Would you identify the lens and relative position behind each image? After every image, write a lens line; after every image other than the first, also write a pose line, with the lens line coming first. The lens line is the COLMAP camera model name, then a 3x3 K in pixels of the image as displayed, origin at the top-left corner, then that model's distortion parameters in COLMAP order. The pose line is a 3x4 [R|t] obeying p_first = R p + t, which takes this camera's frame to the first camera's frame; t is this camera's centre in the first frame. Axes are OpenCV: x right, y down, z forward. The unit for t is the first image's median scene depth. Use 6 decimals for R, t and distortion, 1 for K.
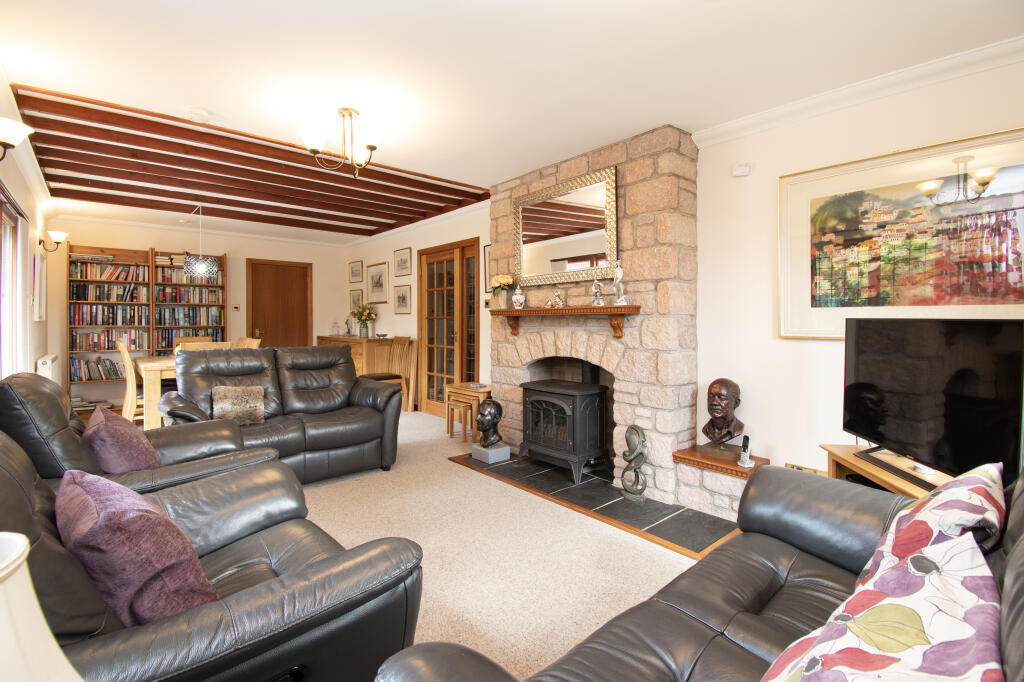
lens RADIAL K [[472.1, 0, 522.2], [0, 472.1, 323.2], [0, 0, 1]] dist [-0.004405, -0.004445]
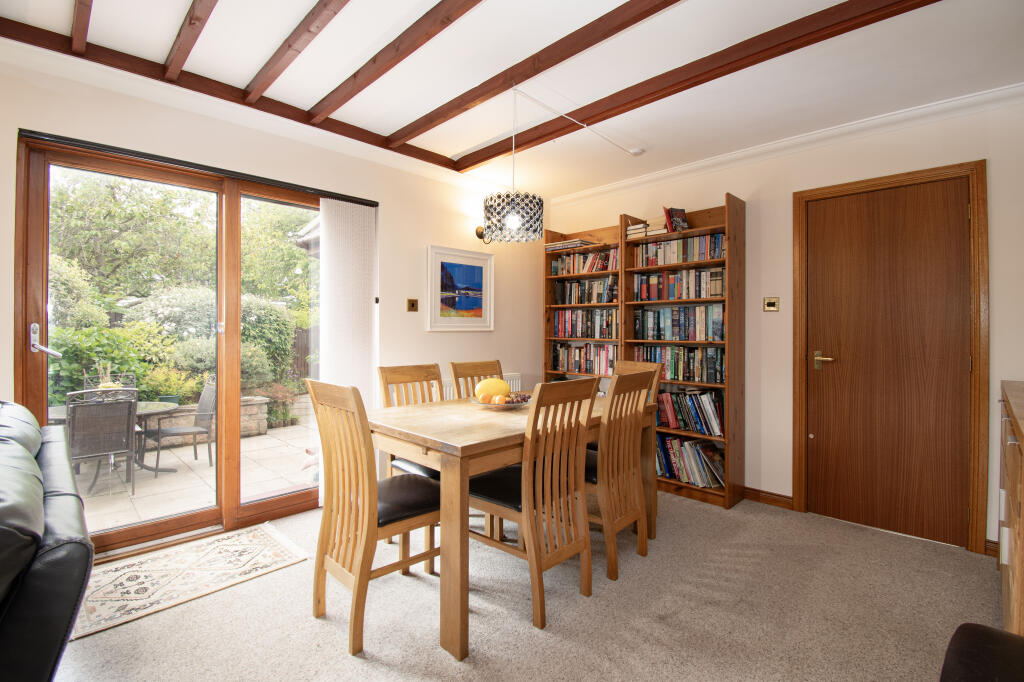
lens RADIAL K [[472.1, 0, 515.7], [0, 472.1, 331.8], [0, 0, 1]] dist [-0.004405, -0.004445]
pose [[0.047061, 0.000653, -0.998892, -0.178633], [-0.008822, 0.999961, 0.000239, -0.004159], [0.998853, 0.008801, 0.047065, 0.850769]]
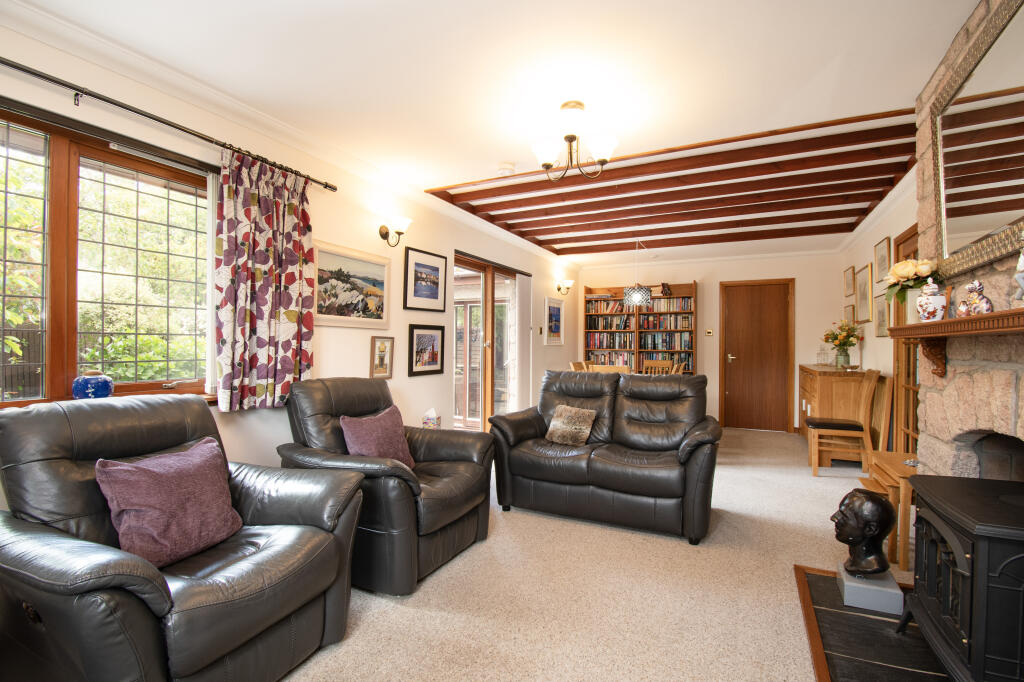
lens RADIAL K [[472.1, 0, 509.6], [0, 472.1, 341.9], [0, 0, 1]] dist [-0.004405, -0.004445]
pose [[0.366778, -0.003503, -0.930302, 0.196128], [-0.009731, 0.999924, -0.007602, -0.002207], [0.930257, 0.011841, 0.366716, 0.280857]]
